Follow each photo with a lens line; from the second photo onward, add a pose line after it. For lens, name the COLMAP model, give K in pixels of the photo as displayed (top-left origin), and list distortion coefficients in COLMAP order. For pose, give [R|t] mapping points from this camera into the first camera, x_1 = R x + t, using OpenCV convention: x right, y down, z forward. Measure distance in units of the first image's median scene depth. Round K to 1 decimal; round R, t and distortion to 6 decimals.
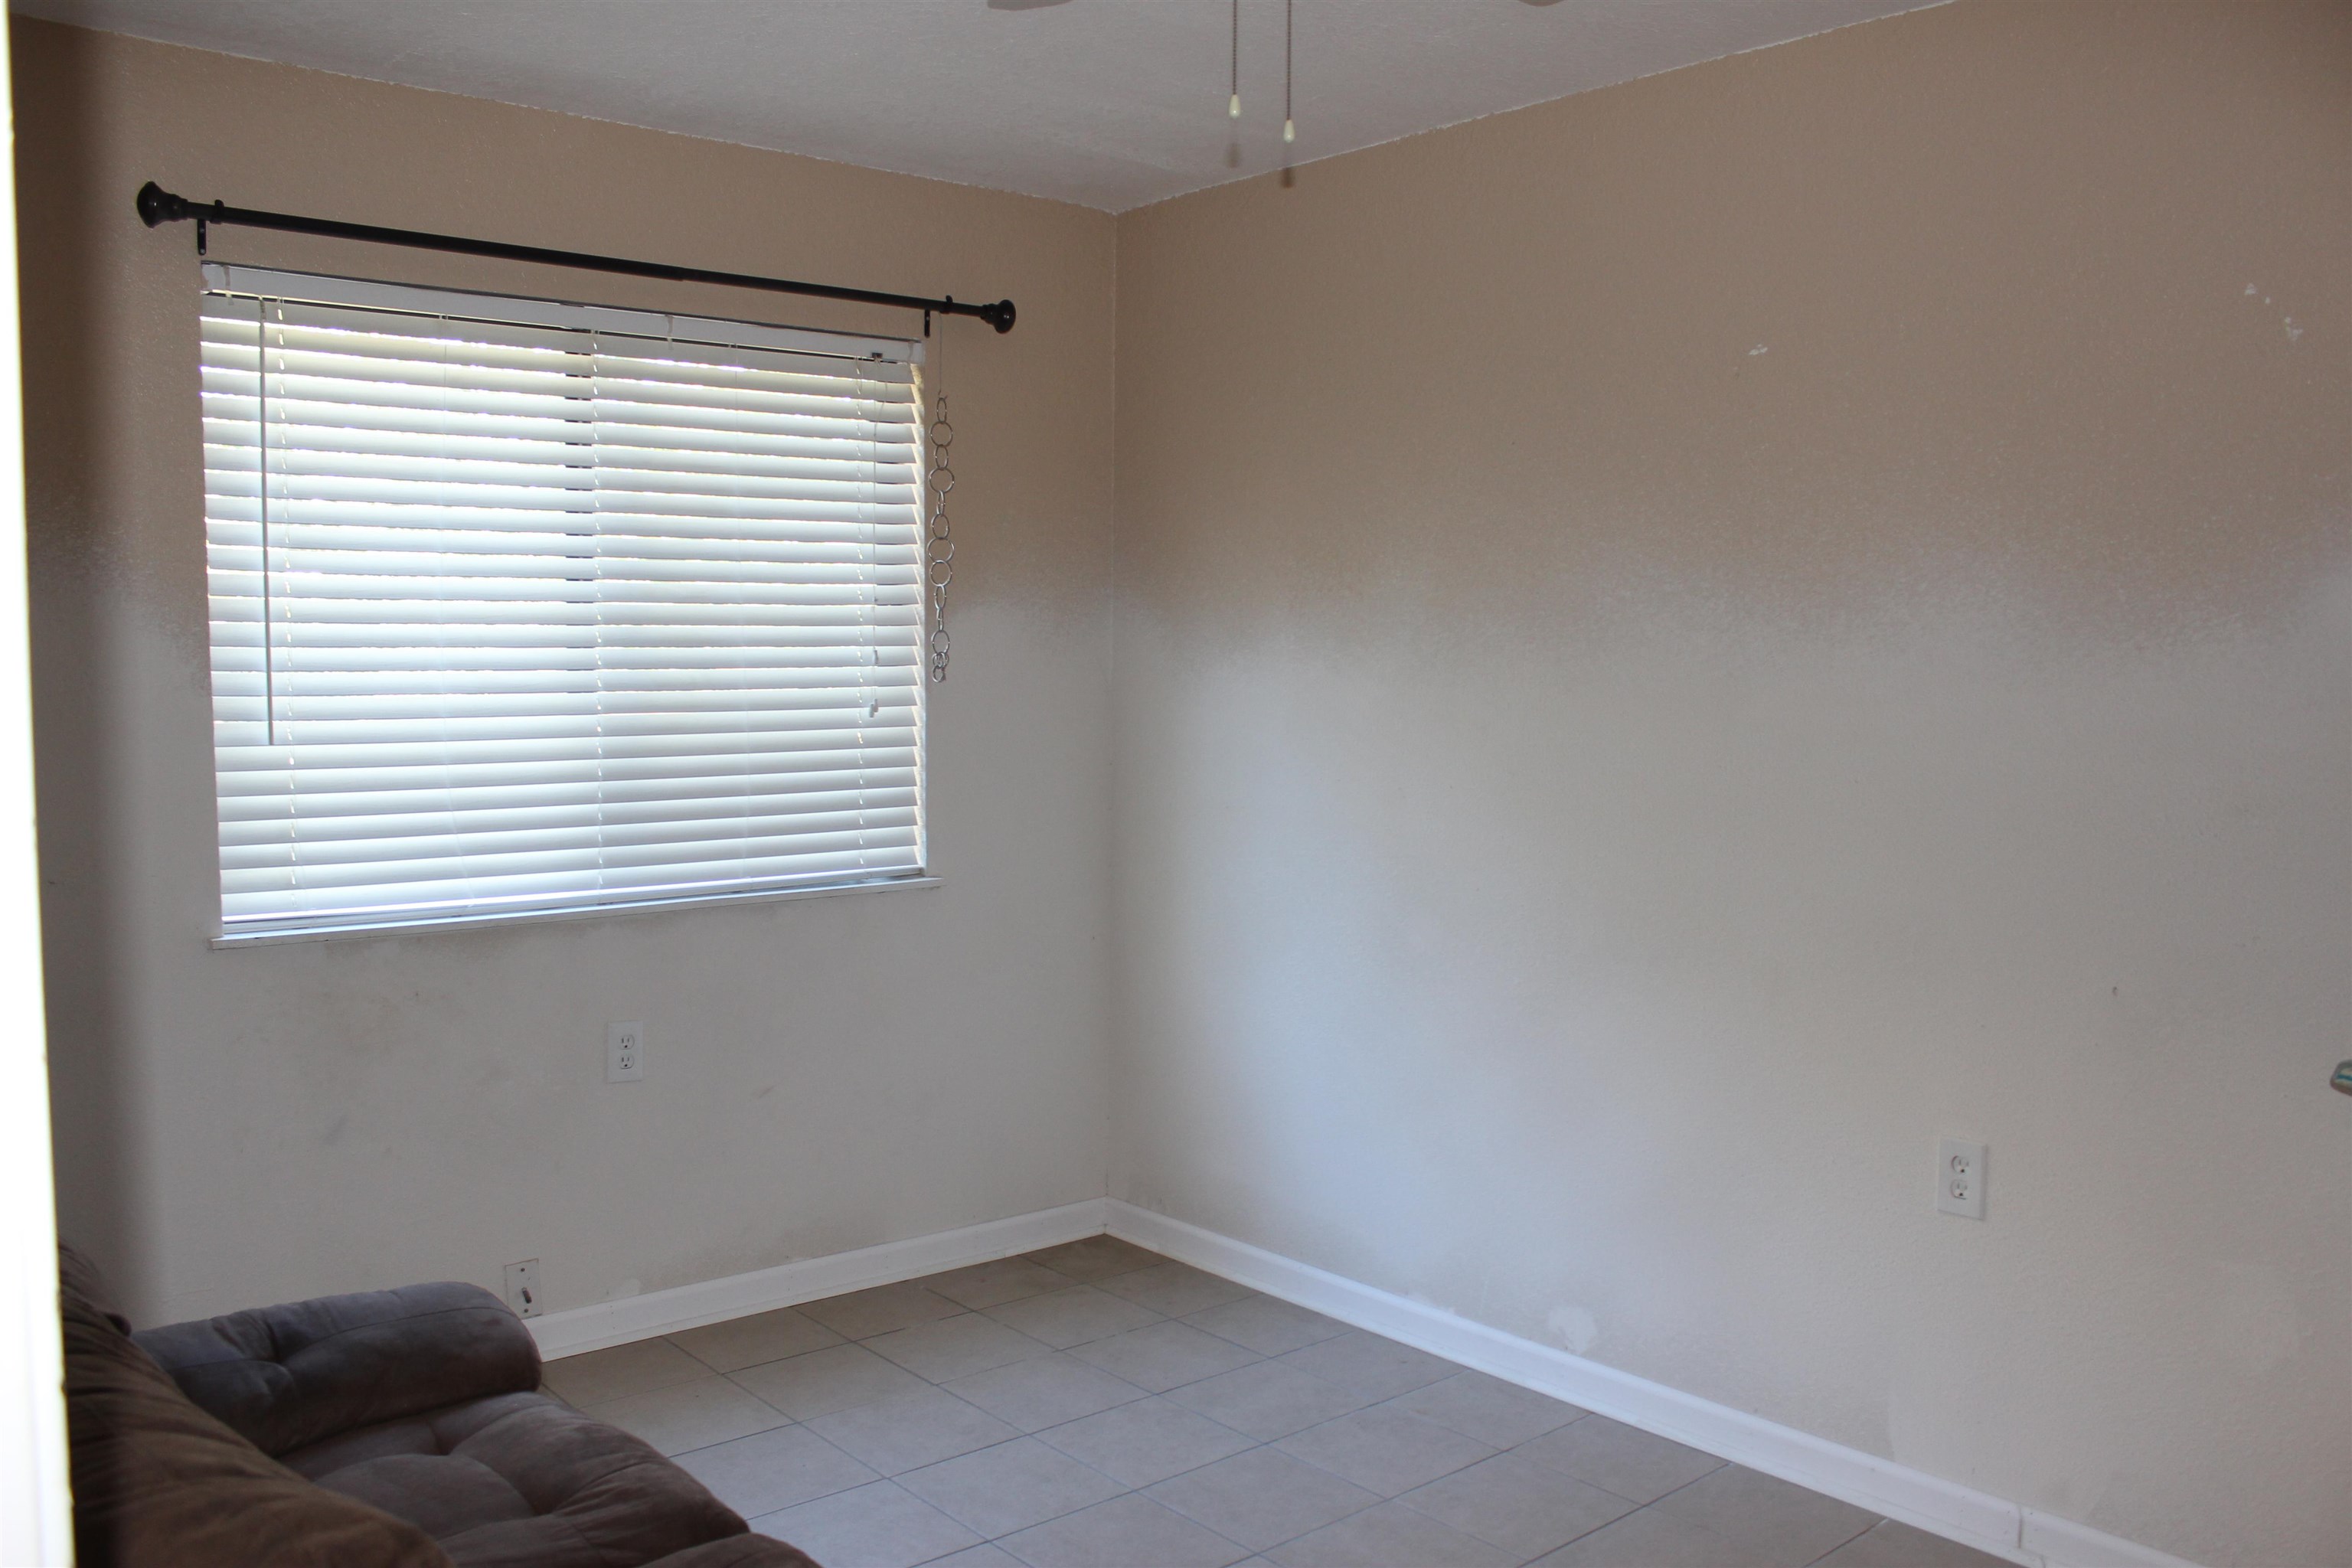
lens RADIAL K [[1934.7, 0, 1174.2], [0, 1934.7, 815.5], [0, 0, 1]] dist [-0.163765, 0.145196]
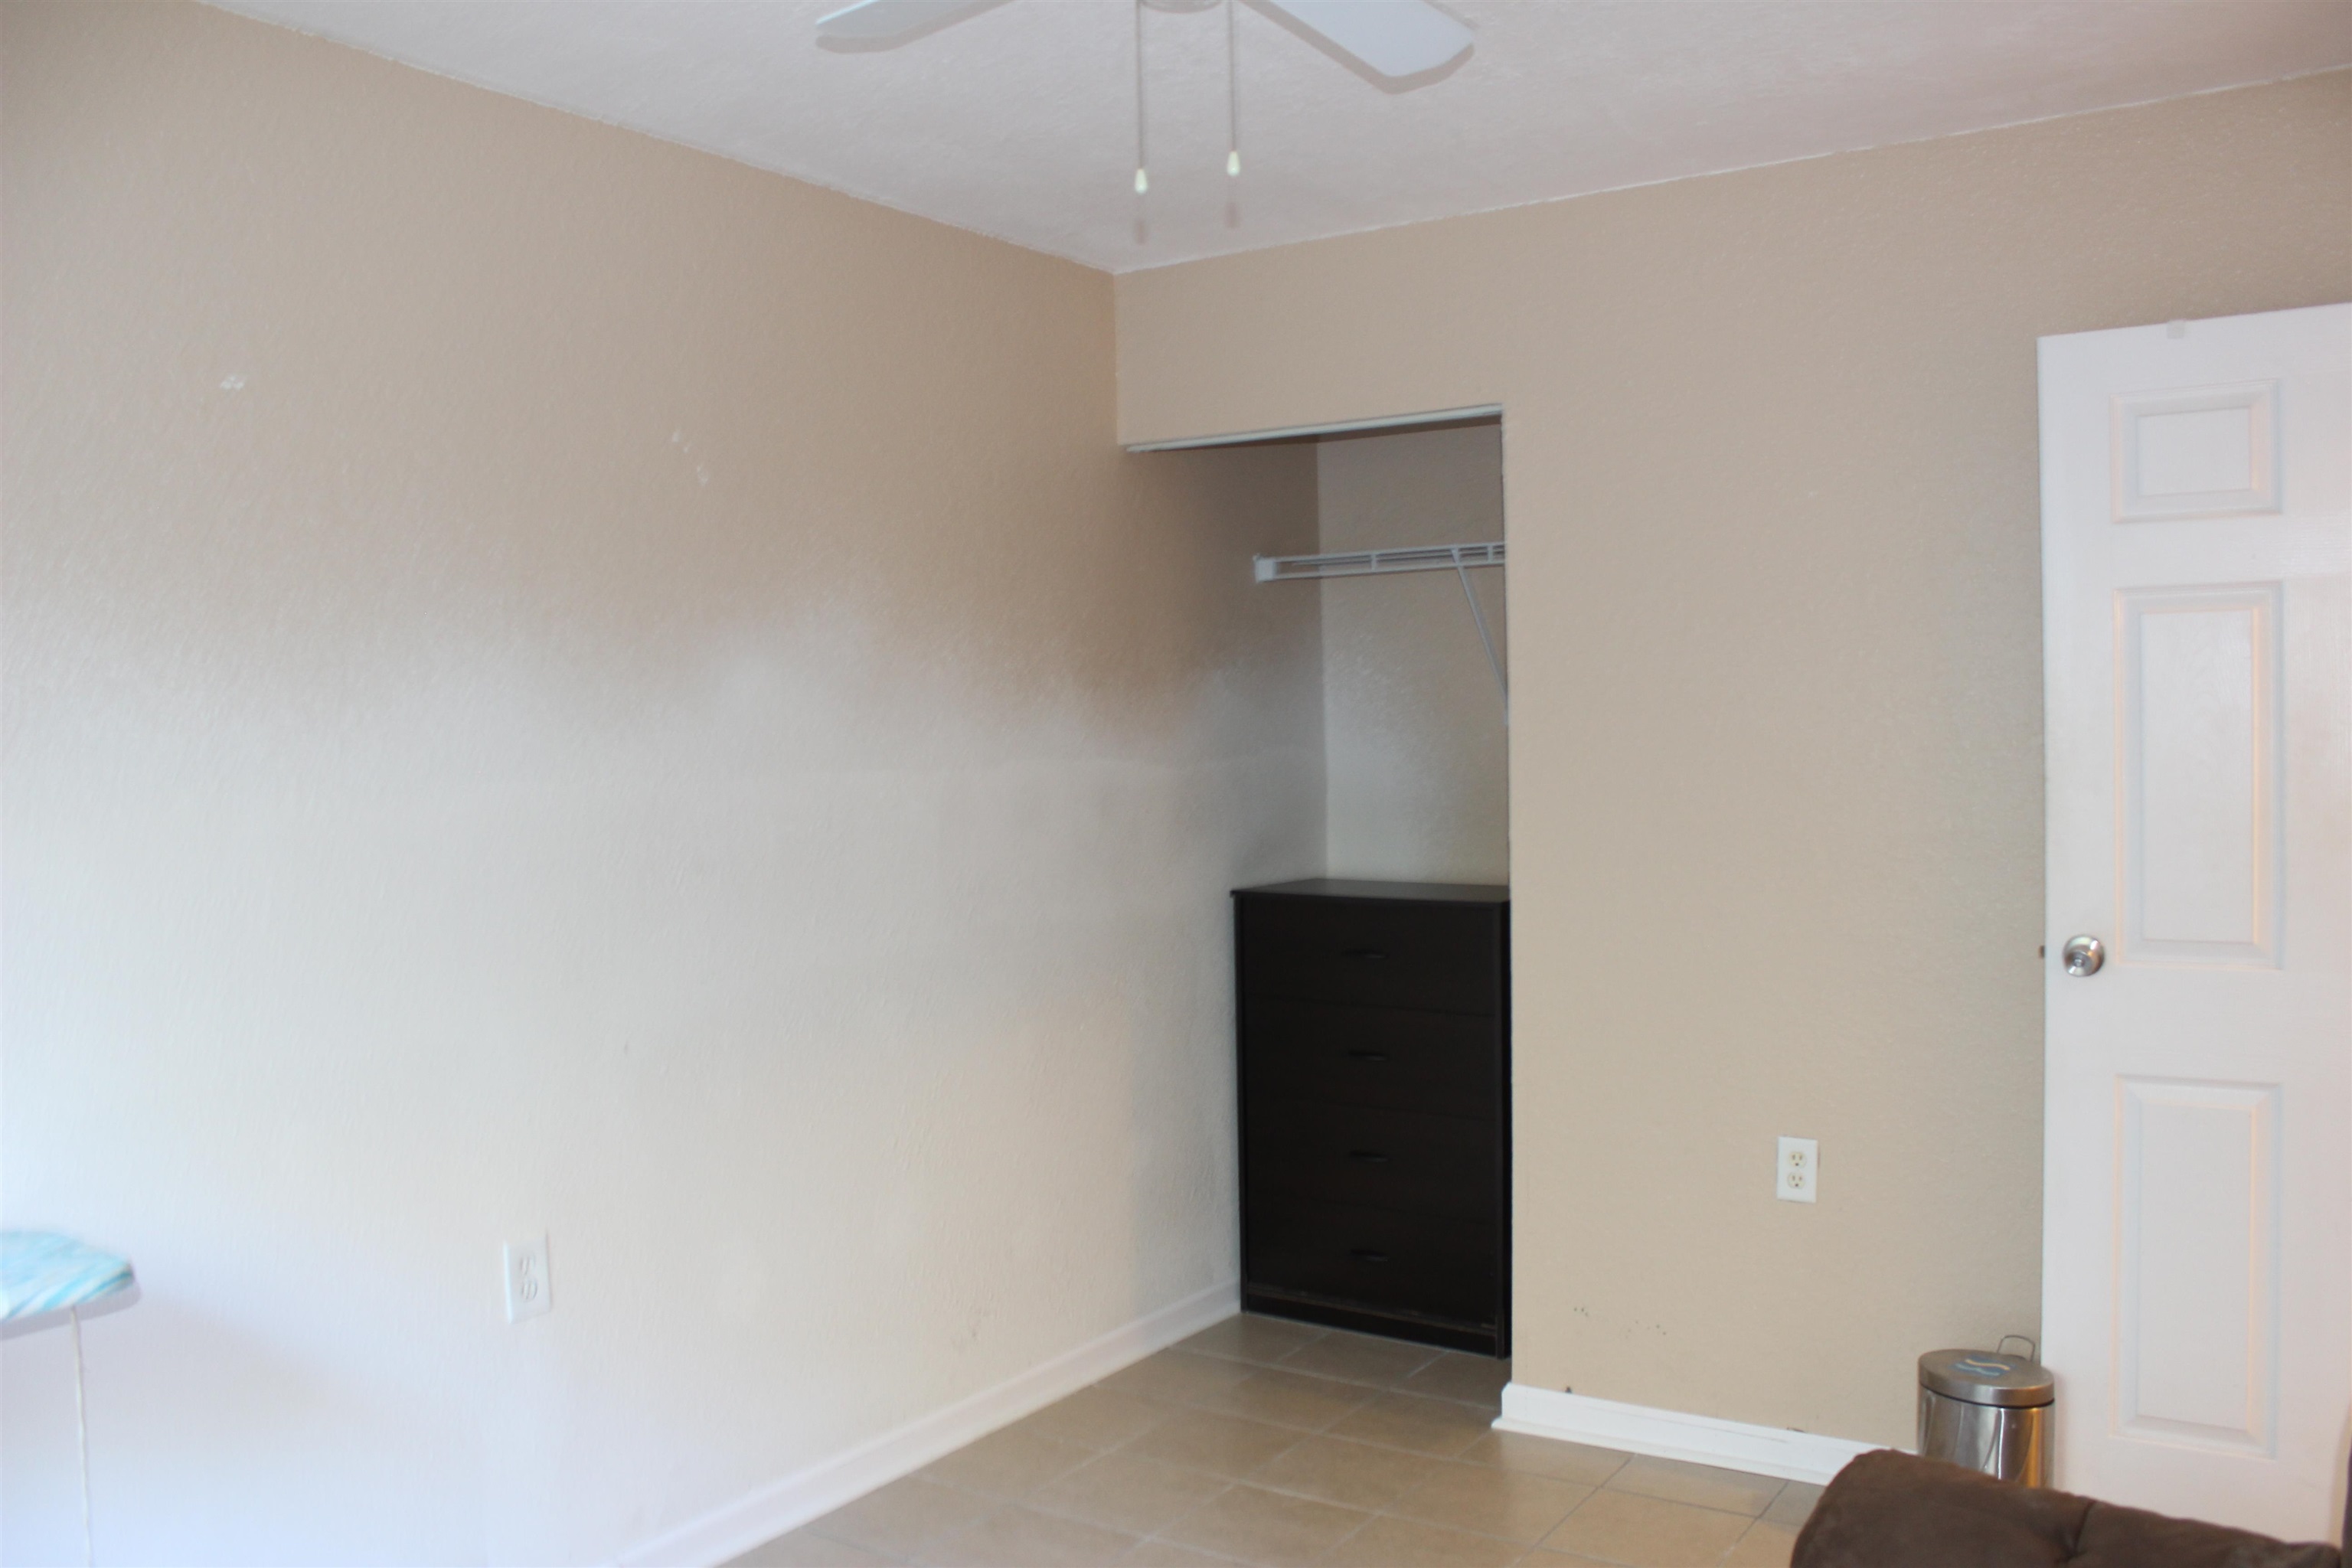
lens RADIAL K [[1934.7, 0, 1174.2], [0, 1934.7, 815.5], [0, 0, 1]] dist [-0.163765, 0.145196]
pose [[-0.249025, -0.048979, 0.967258, -0.609433], [0.097386, 0.992392, 0.075324, -0.088831], [-0.963588, 0.112955, -0.242361, 0.881891]]
